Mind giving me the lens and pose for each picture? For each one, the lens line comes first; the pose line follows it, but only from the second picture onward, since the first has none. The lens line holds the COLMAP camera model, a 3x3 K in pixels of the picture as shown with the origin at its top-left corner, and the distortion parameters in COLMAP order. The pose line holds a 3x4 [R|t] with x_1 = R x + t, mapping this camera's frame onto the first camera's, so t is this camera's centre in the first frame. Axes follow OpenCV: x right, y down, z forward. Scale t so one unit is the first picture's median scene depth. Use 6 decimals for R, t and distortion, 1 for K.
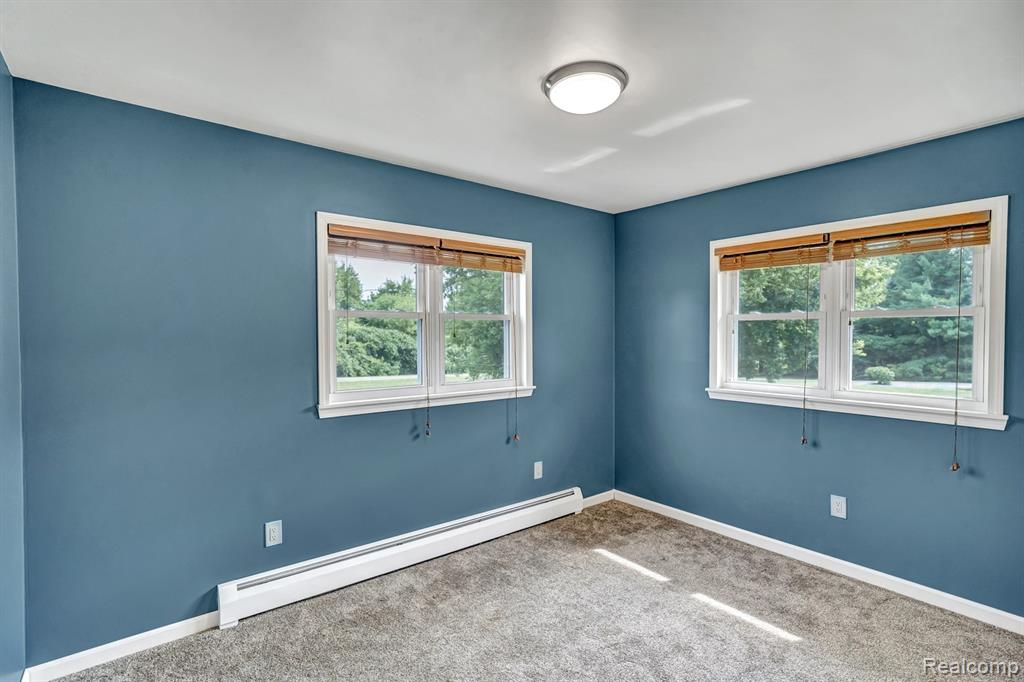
lens RADIAL K [[497.8, 0, 517.6], [0, 497.8, 346.2], [0, 0, 1]] dist [-0.002339, -0.000194]
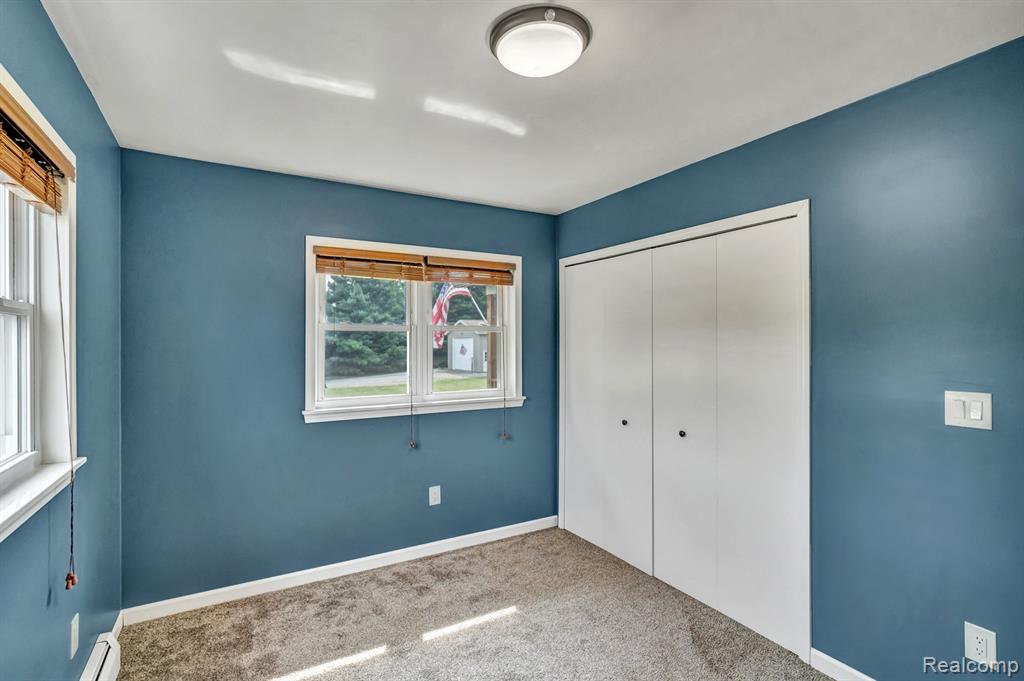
lens RADIAL K [[497.8, 0, 517.6], [0, 497.8, 345.7], [0, 0, 1]] dist [-0.002339, -0.000194]
pose [[0.140772, -0.003450, 0.990036, -0.448409], [0.027405, 0.999624, -0.000413, -0.016770], [-0.989663, 0.027190, 0.140813, 0.622709]]
